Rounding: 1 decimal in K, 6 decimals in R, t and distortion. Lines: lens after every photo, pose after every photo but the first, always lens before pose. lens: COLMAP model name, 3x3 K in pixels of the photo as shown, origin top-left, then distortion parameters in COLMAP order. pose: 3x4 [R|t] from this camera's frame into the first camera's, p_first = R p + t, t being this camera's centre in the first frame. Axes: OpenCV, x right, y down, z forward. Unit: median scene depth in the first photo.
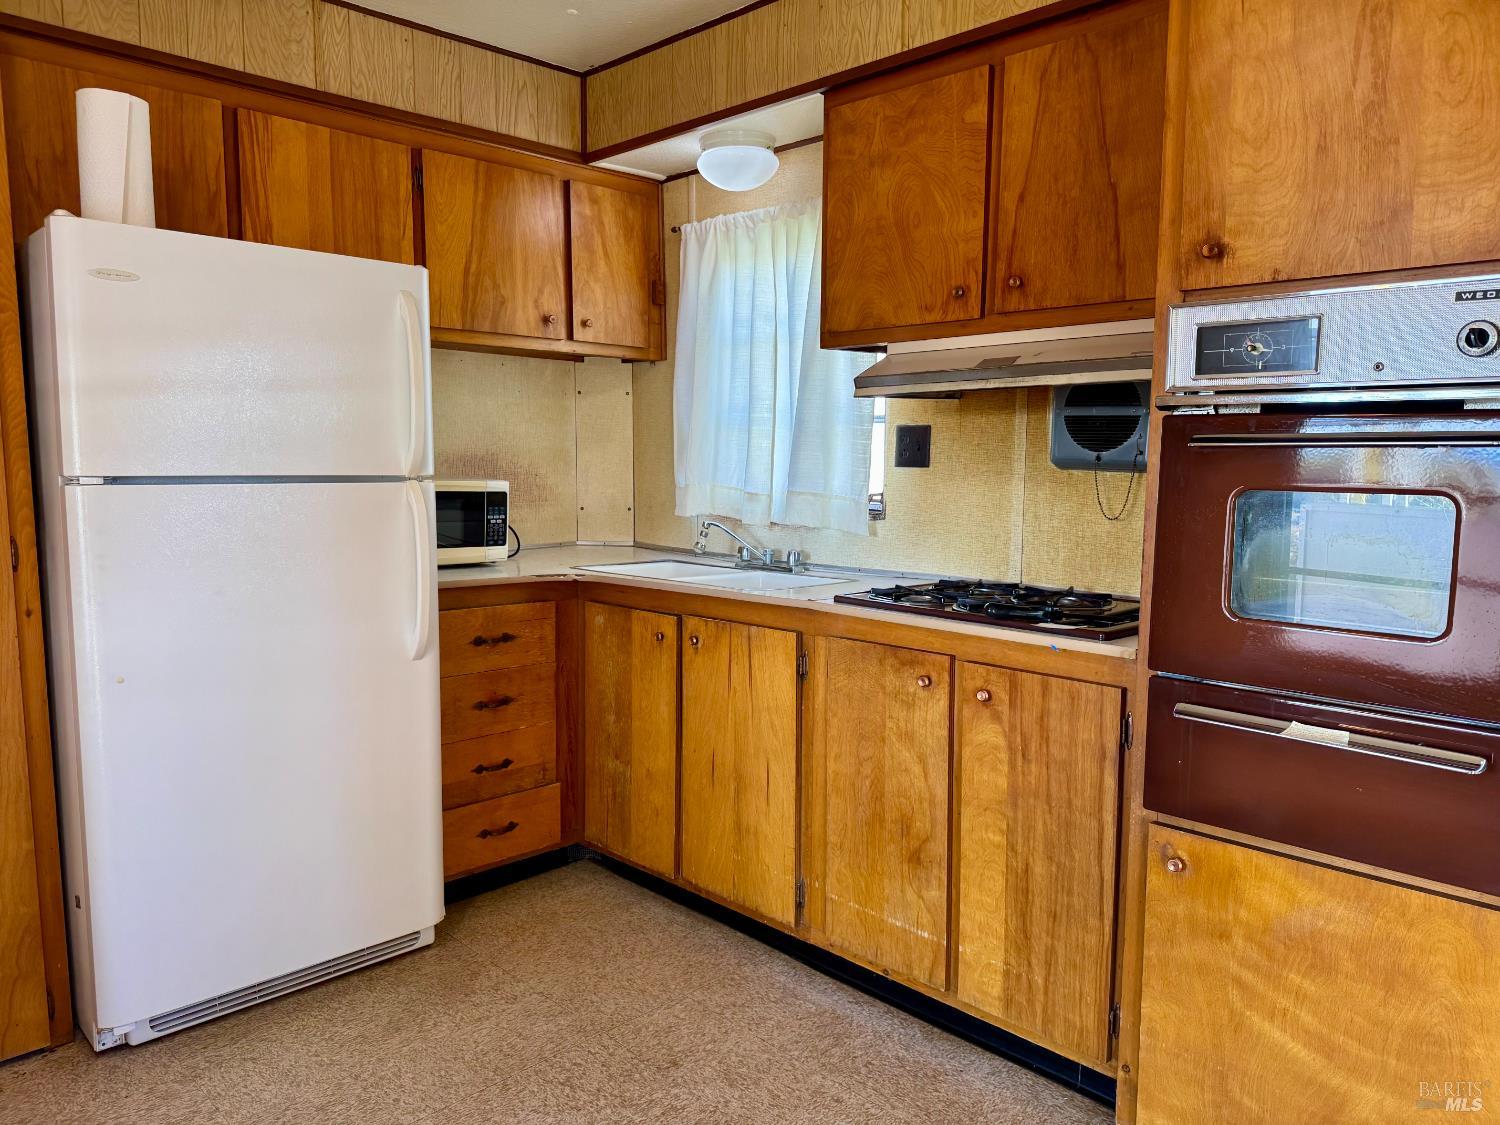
lens RADIAL K [[1048.1, 0, 750.0], [0, 1048.1, 562.5], [0, 0, 1]] dist [0.071314, -0.105357]
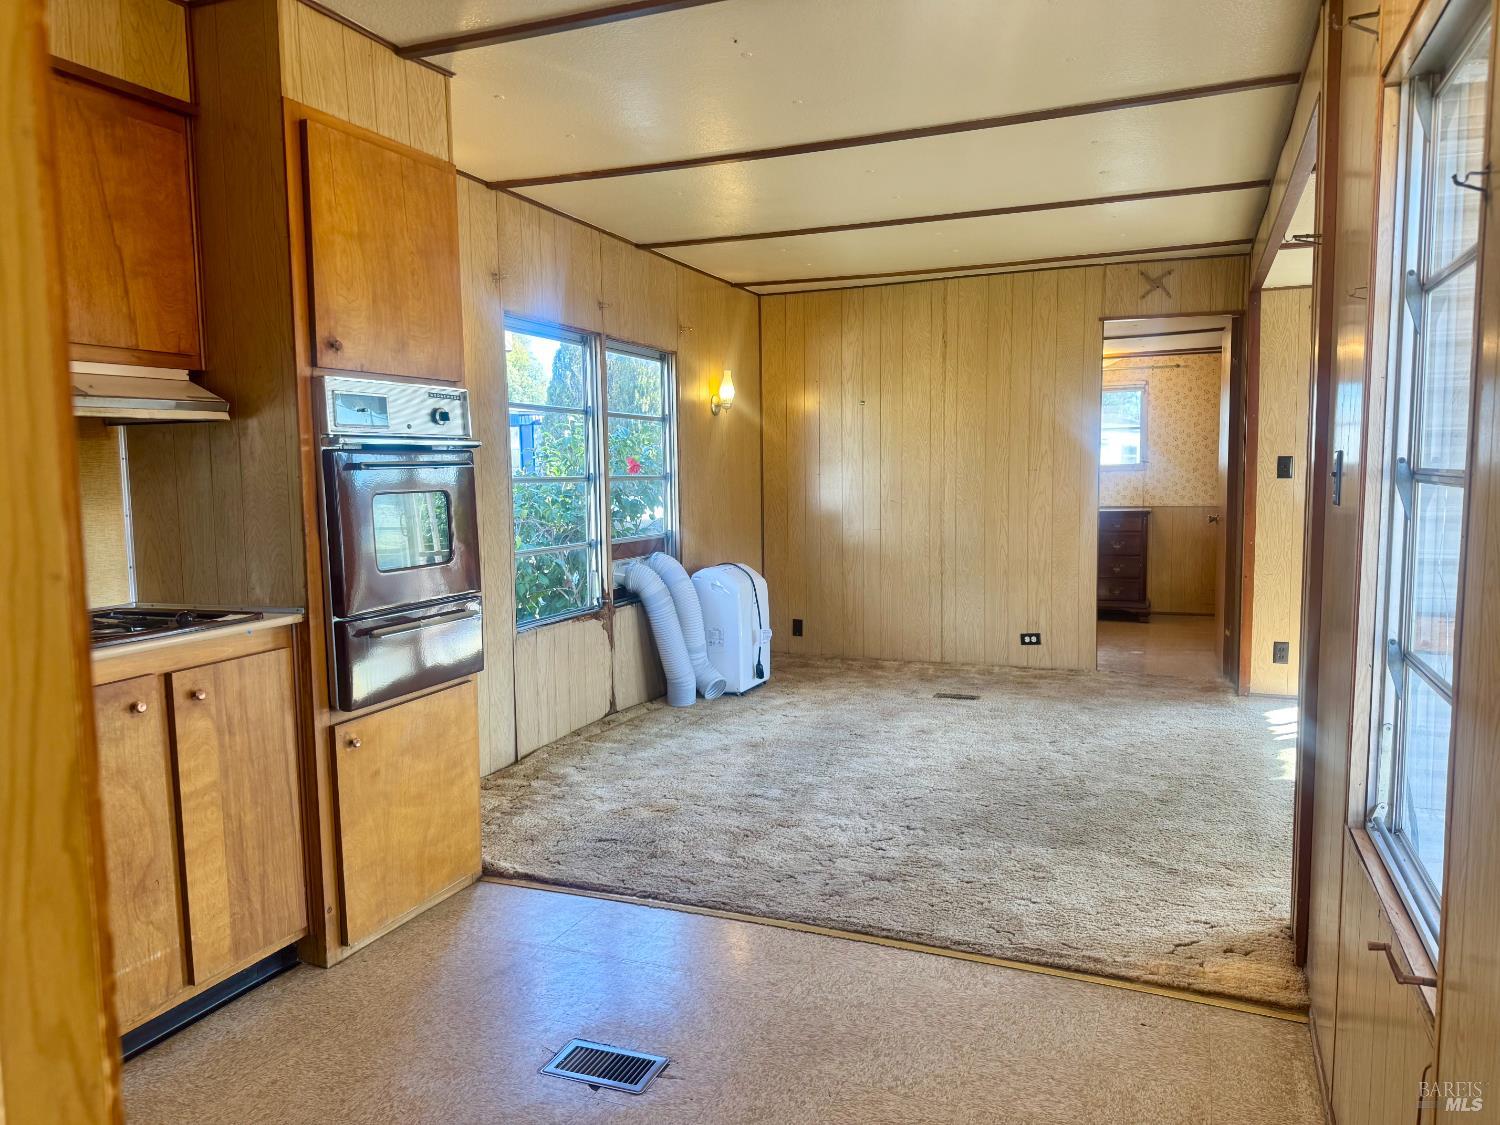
lens RADIAL K [[1048.1, 0, 750.0], [0, 1048.1, 562.5], [0, 0, 1]] dist [0.071314, -0.105357]
pose [[-0.383622, -0.086938, 0.919389, -0.880363], [0.115848, 0.983164, 0.141308, -0.087965], [-0.916195, 0.160719, -0.367092, 0.733467]]
